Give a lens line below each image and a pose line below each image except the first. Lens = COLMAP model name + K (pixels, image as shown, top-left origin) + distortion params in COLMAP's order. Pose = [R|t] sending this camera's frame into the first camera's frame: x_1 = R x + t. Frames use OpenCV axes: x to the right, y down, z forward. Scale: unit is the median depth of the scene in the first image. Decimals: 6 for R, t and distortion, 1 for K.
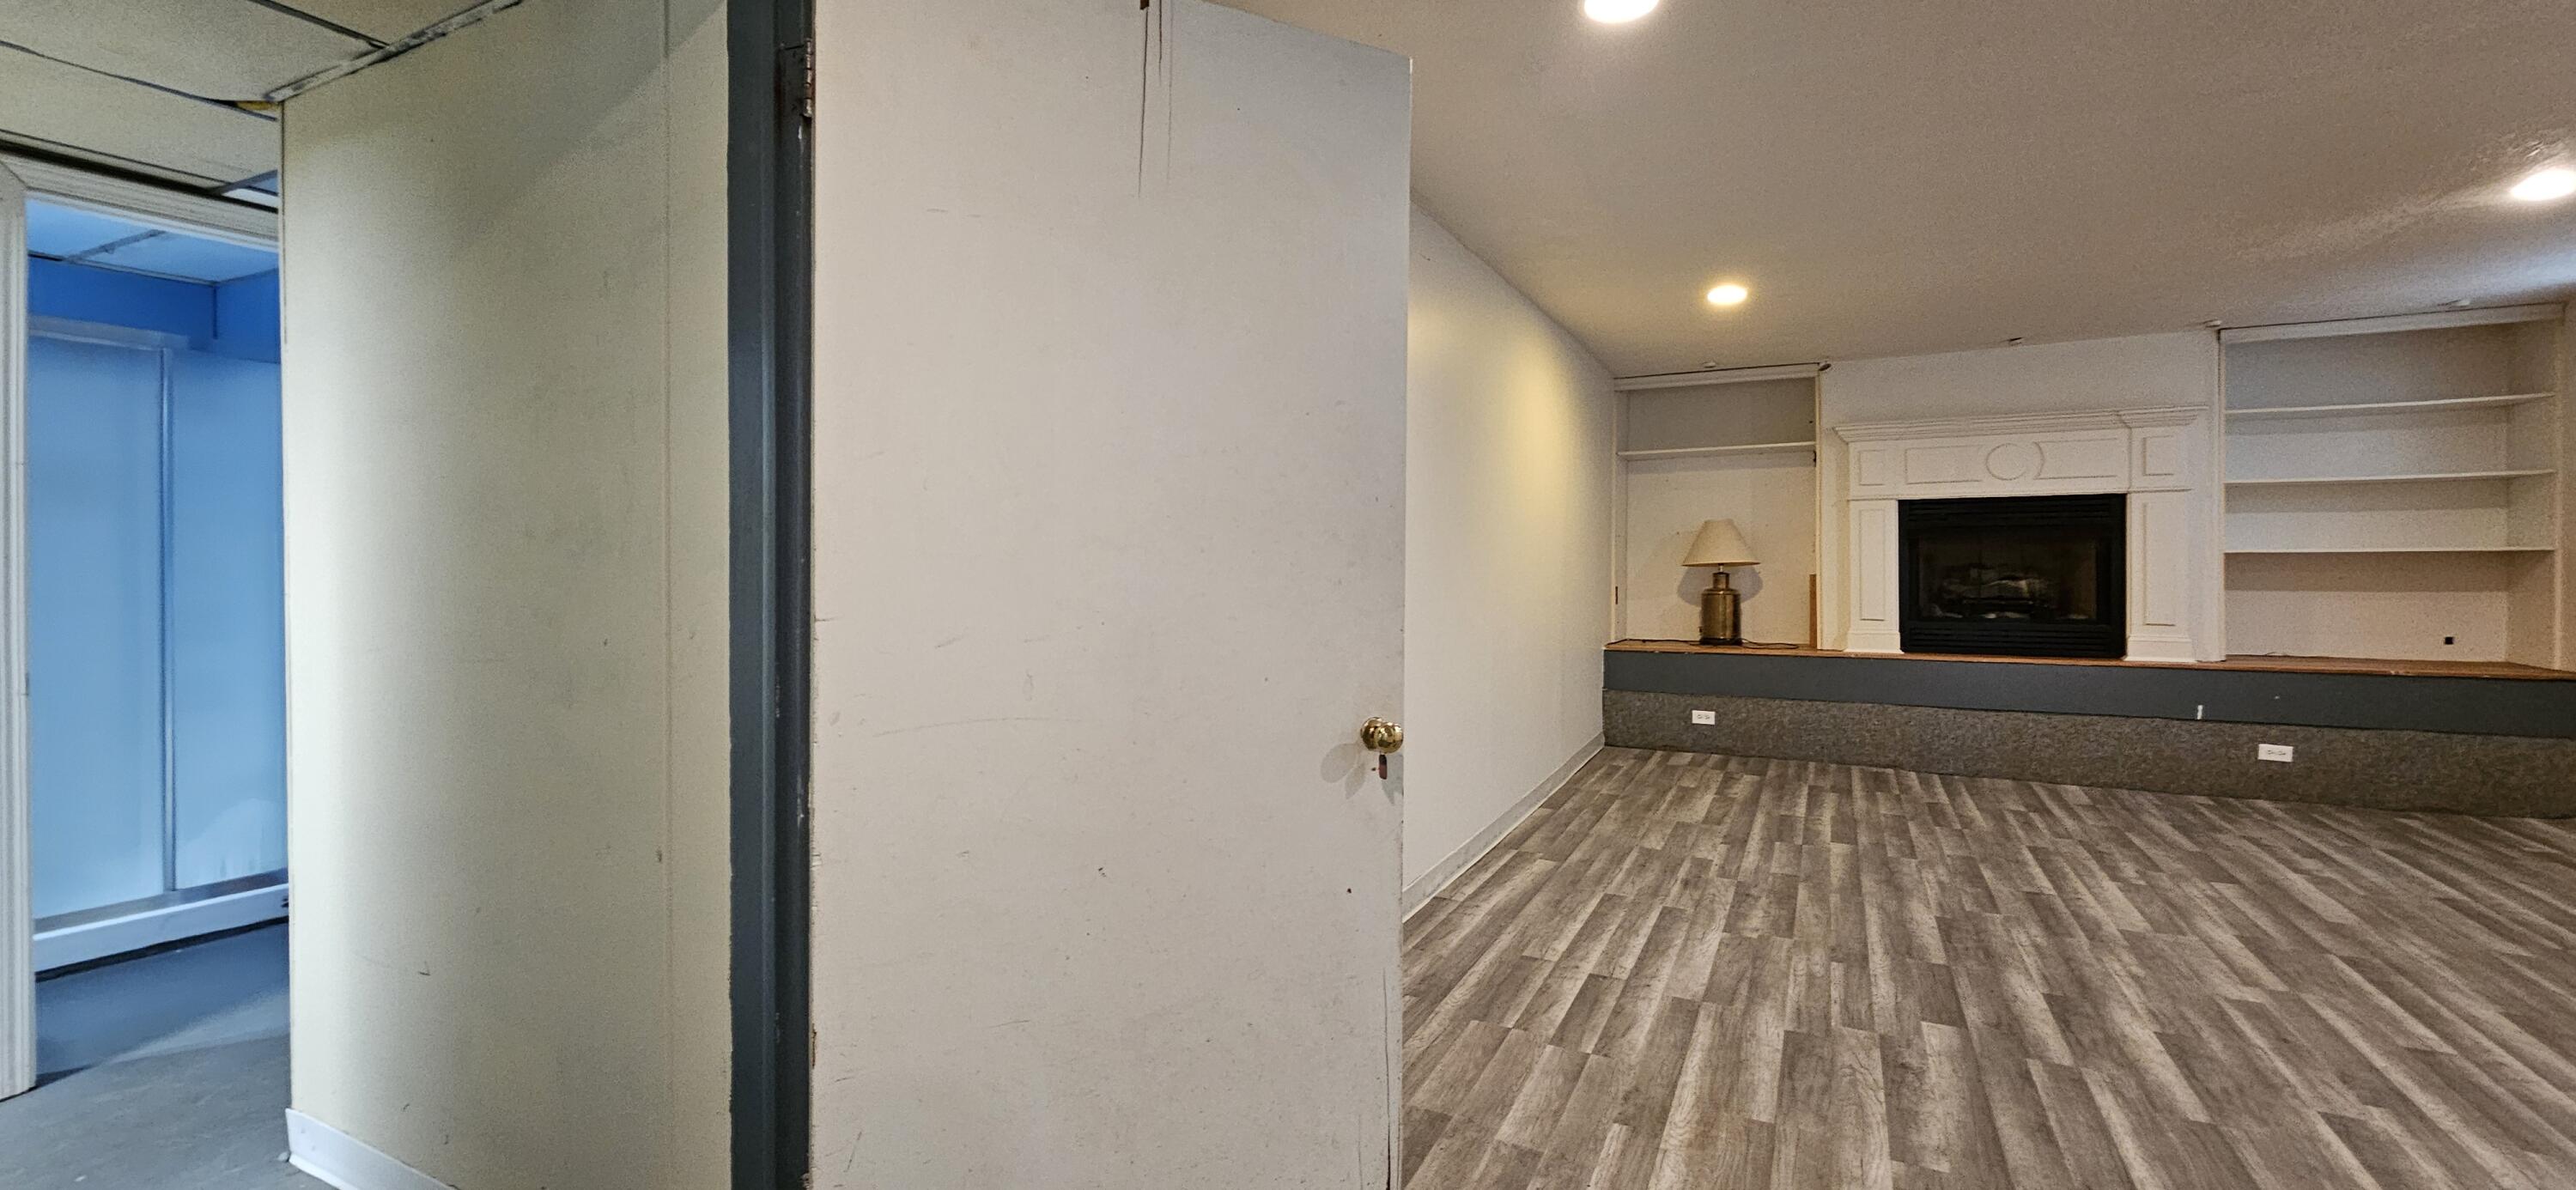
lens RADIAL K [[1054.4, 0, 1294.5], [0, 1054.4, 569.0], [0, 0, 1]] dist [0.001572, 0.000226]
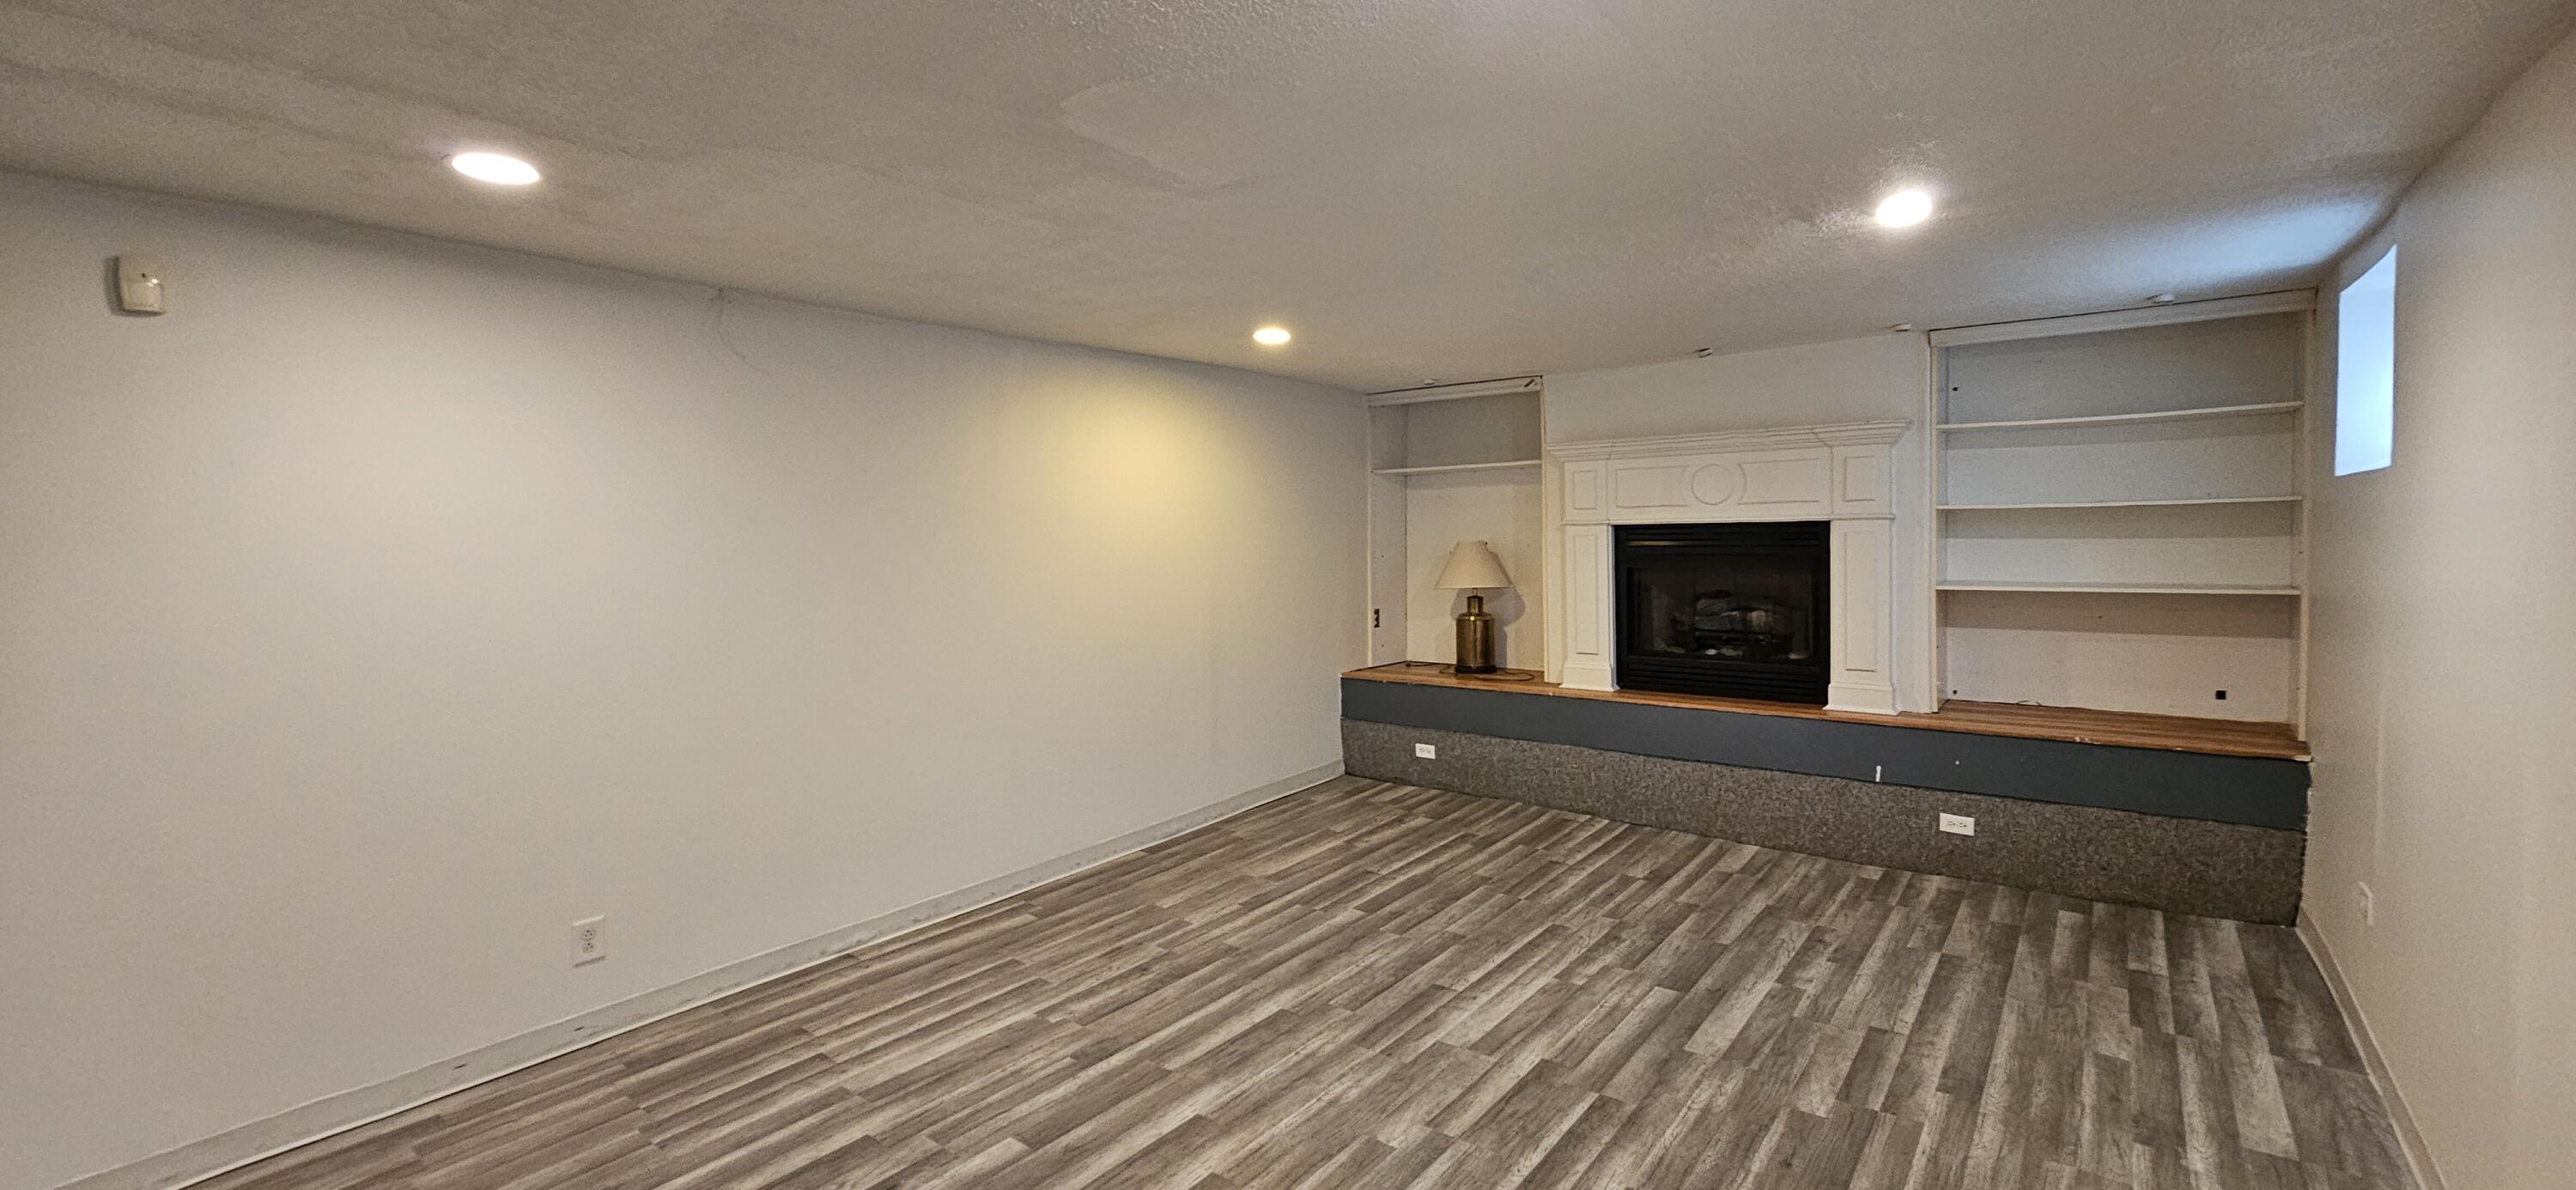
lens RADIAL K [[1054.4, 0, 1294.5], [0, 1054.4, 569.0], [0, 0, 1]] dist [0.001572, 0.000226]
pose [[0.981323, -0.007184, -0.192233, 0.559632], [0.014076, 0.999305, 0.034510, -0.073288], [0.191851, -0.036571, 0.980742, 0.050298]]
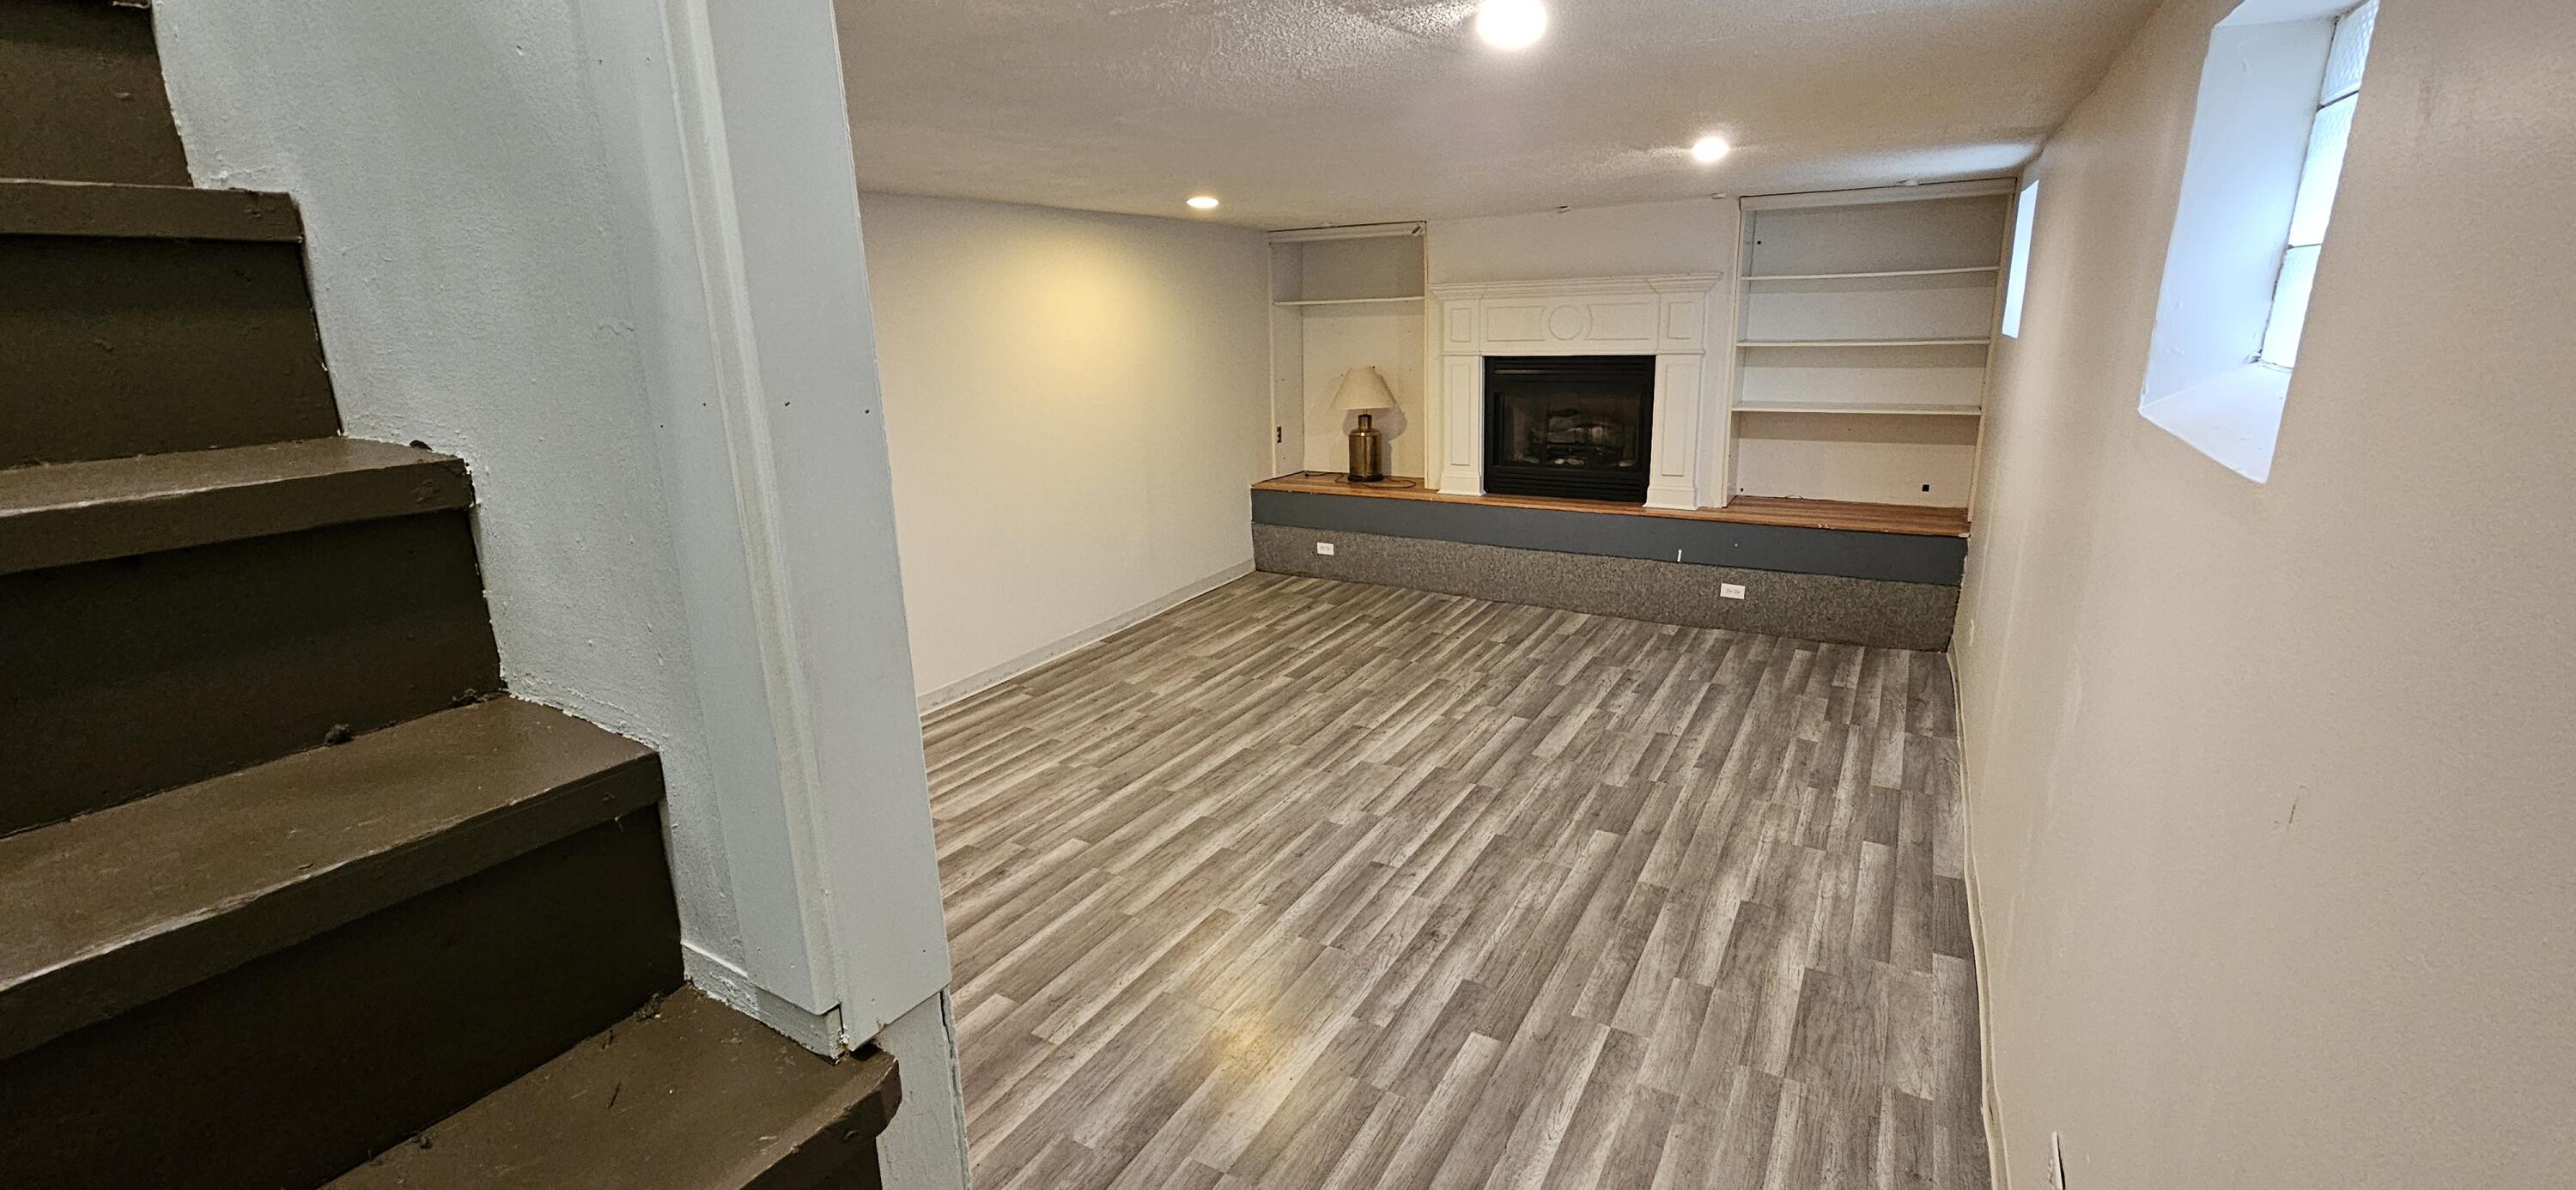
lens RADIAL K [[1054.4, 0, 1294.5], [0, 1054.4, 569.0], [0, 0, 1]] dist [0.001572, 0.000226]
pose [[0.998021, -0.008860, -0.062247, 0.520927], [0.023157, 0.972225, 0.232898, -0.128189], [0.058455, -0.233879, 0.970507, -0.139475]]
